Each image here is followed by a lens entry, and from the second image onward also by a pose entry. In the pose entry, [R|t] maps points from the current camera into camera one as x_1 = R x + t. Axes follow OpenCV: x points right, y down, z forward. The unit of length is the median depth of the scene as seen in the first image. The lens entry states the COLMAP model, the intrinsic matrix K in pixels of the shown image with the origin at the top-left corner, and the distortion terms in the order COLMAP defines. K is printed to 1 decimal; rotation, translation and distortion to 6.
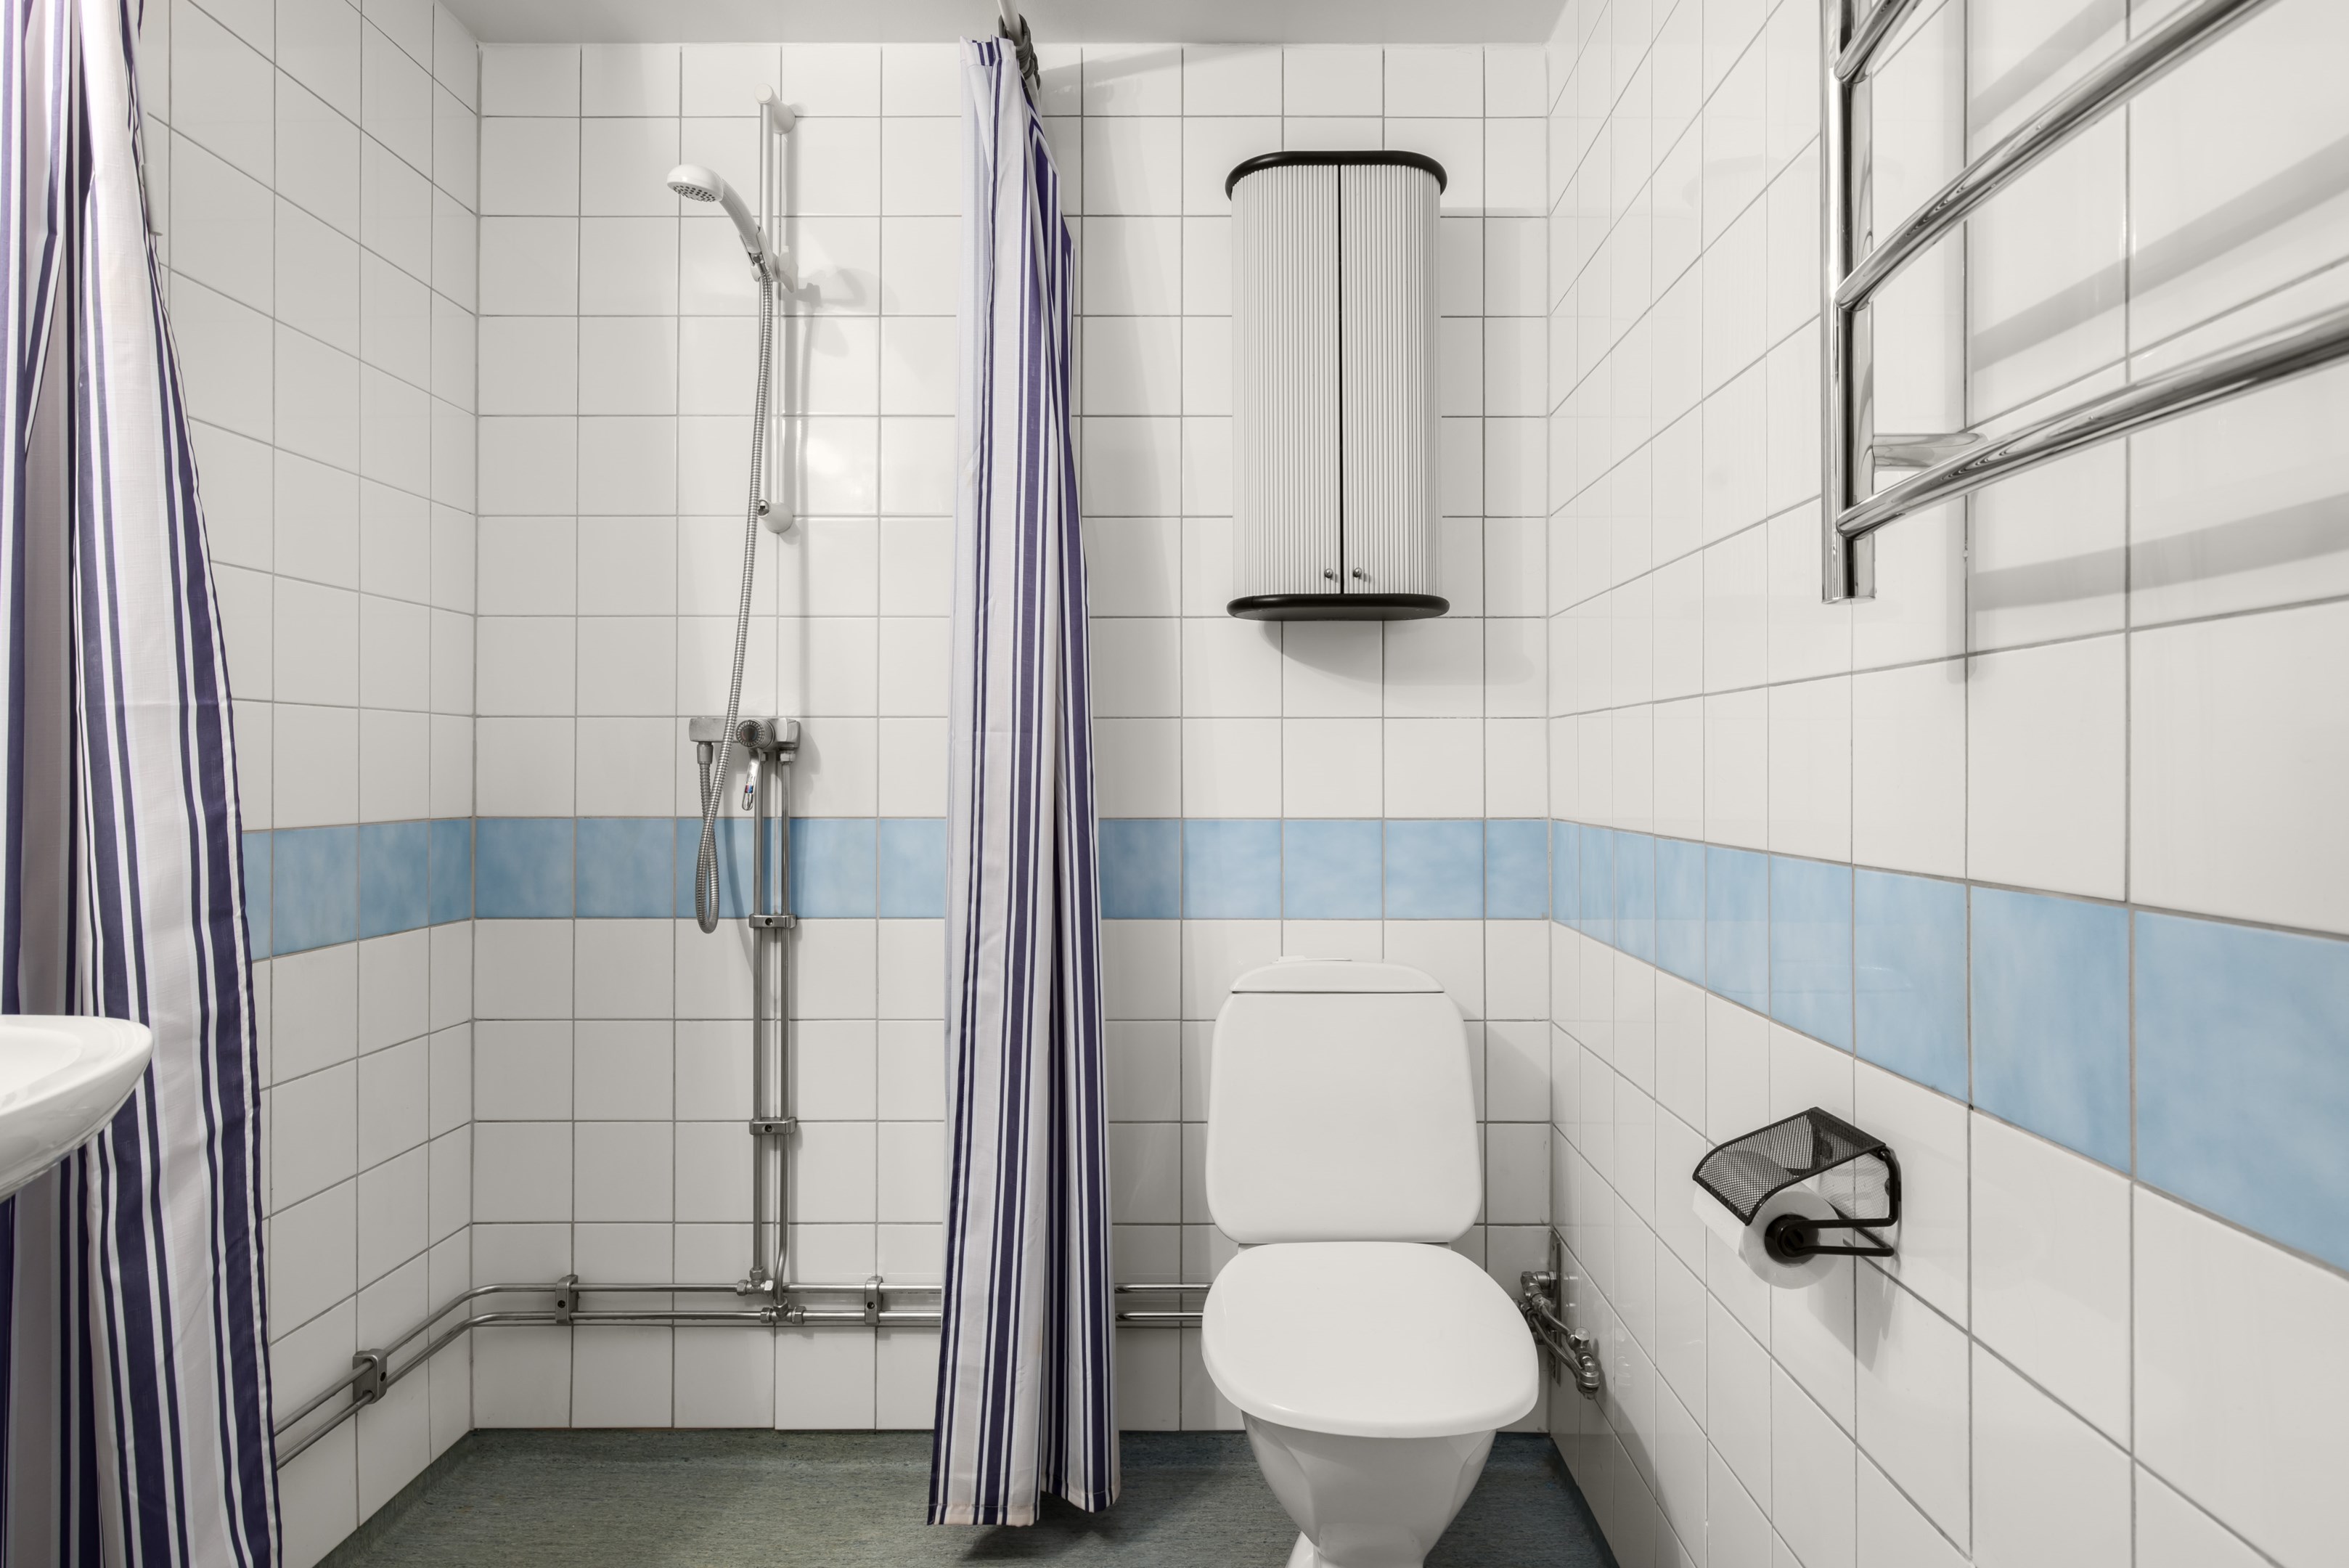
lens RADIAL K [[1311.0, 0, 1181.8], [0, 1311.0, 770.9], [0, 0, 1]] dist [0.002848, -0.000468]
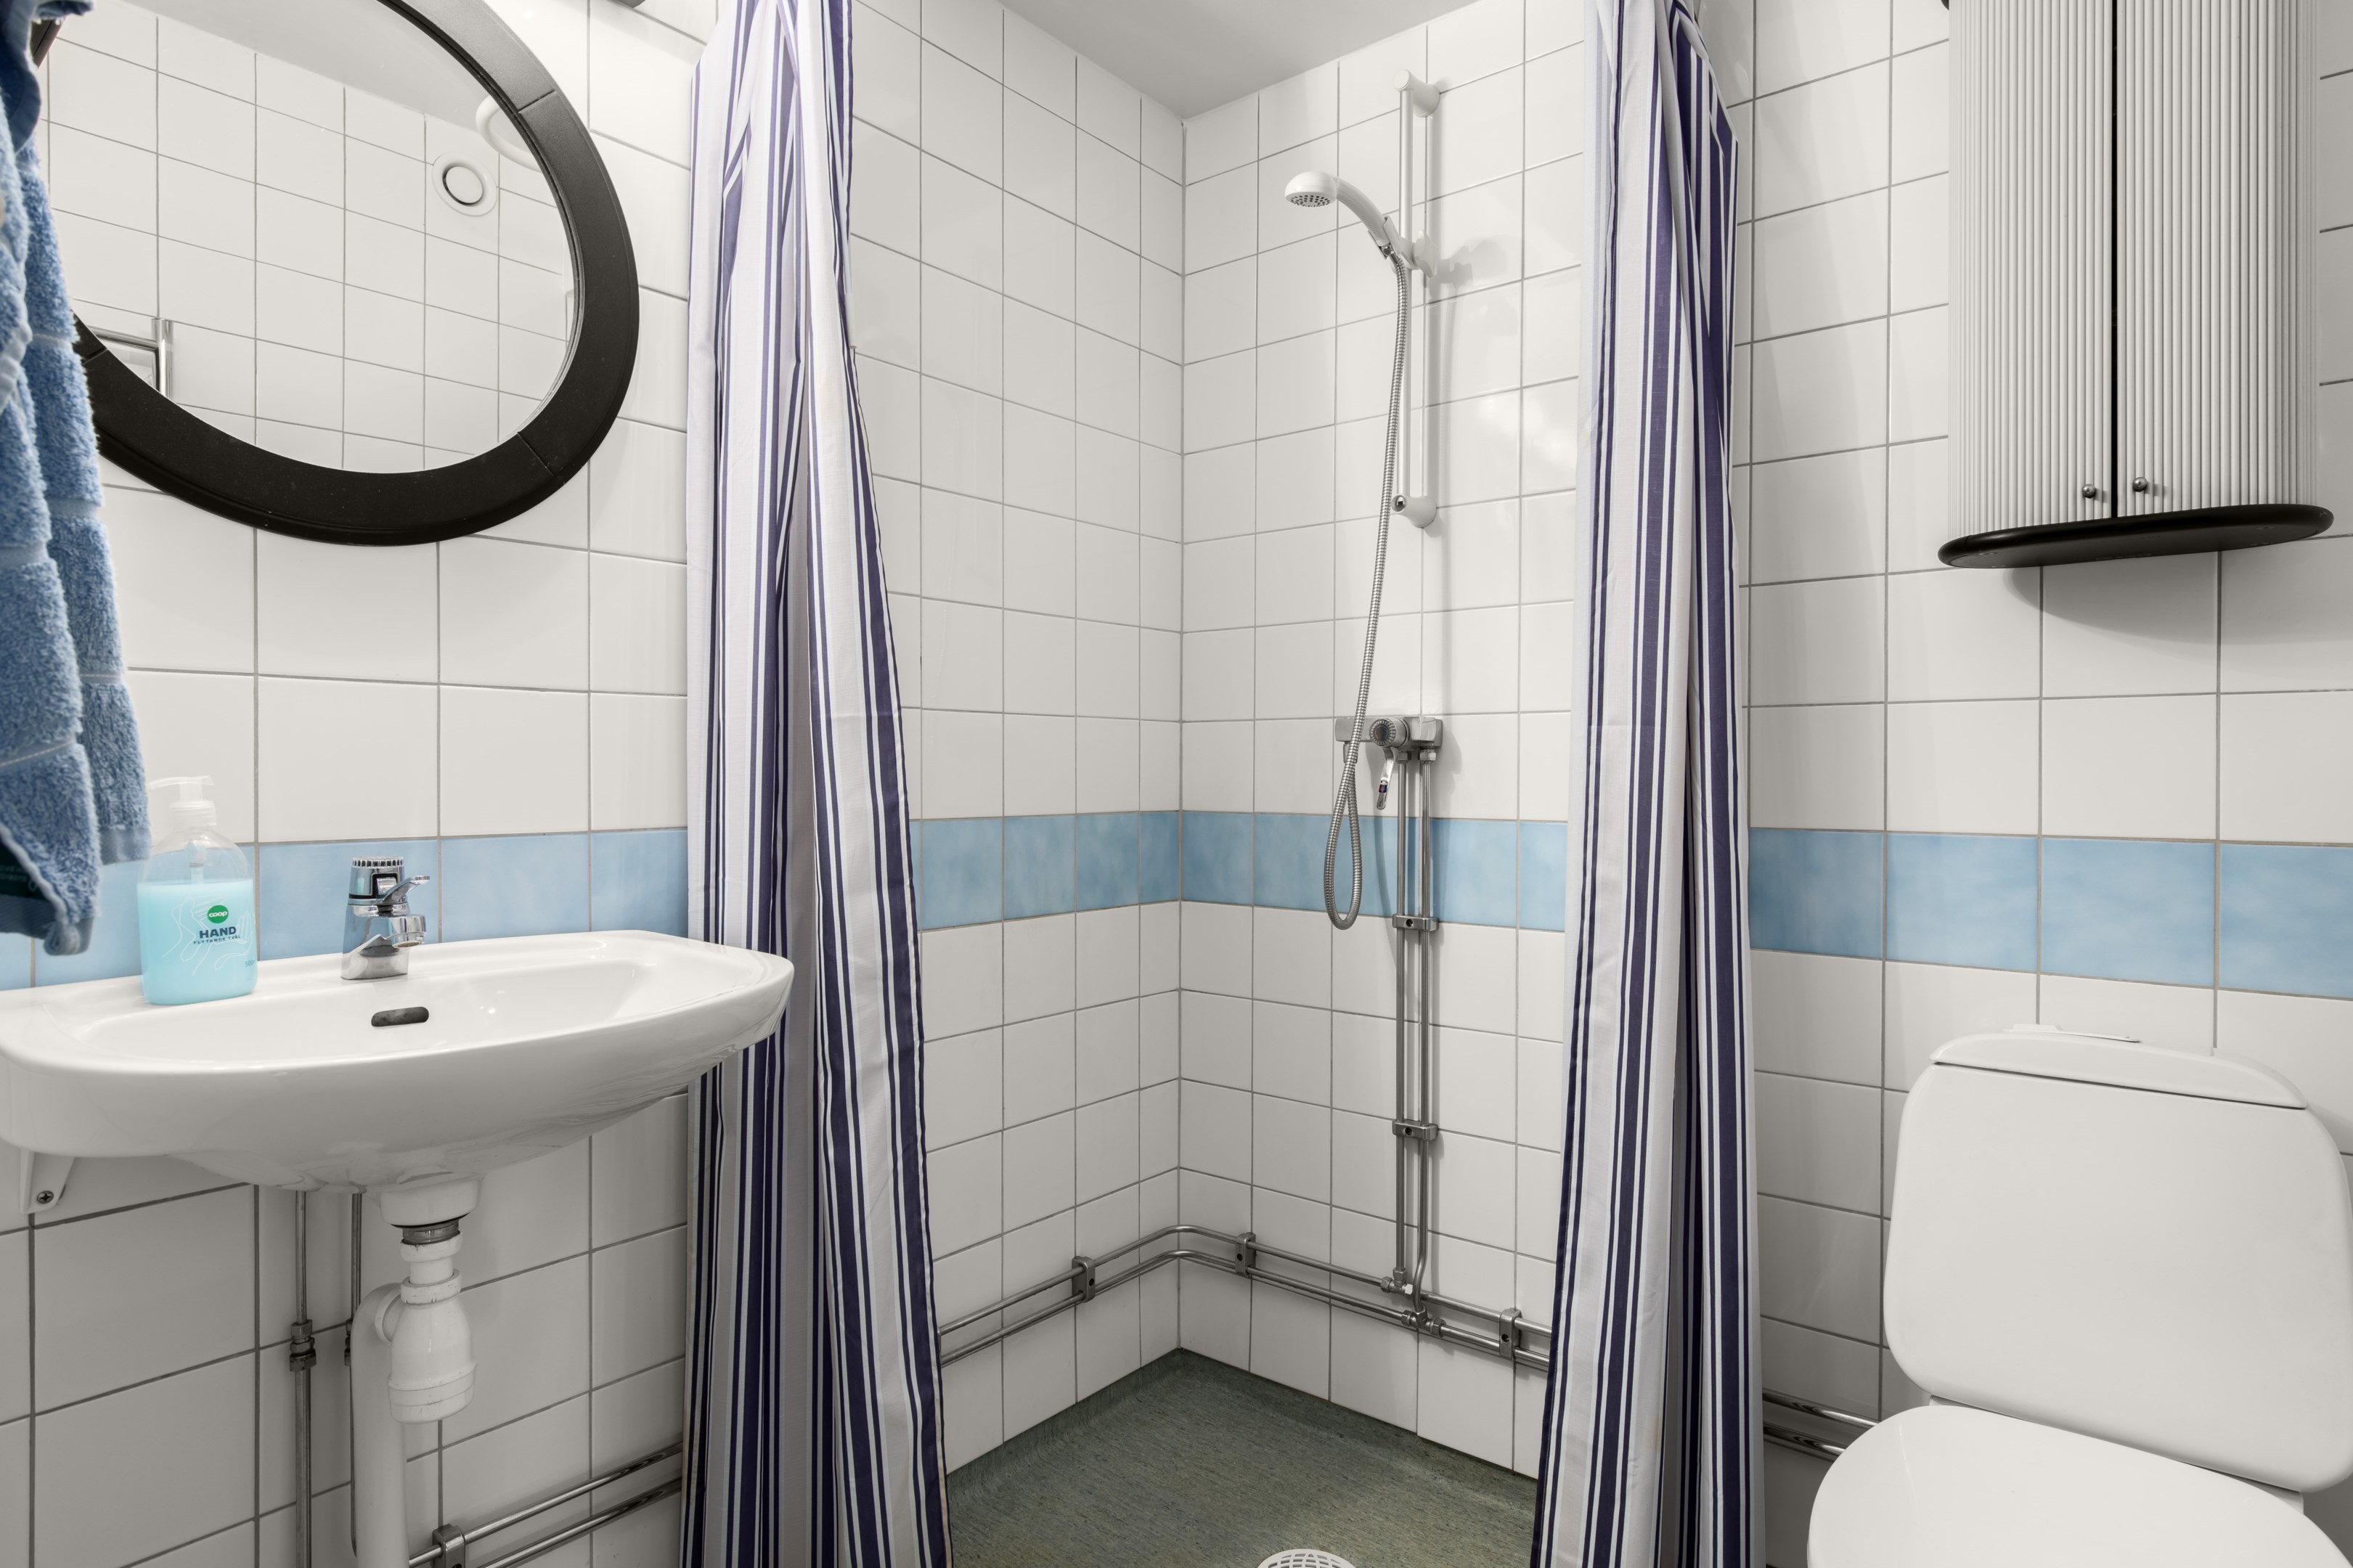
lens RADIAL K [[1280.3, 0, 1173.7], [0, 1280.3, 789.6], [0, 0, 1]] dist [0.003409, 0.000795]
pose [[0.776879, 0.010740, -0.629558, 0.163153], [-0.002835, 0.999904, 0.013559, 0.002068], [0.629644, -0.008749, 0.776835, 0.148188]]
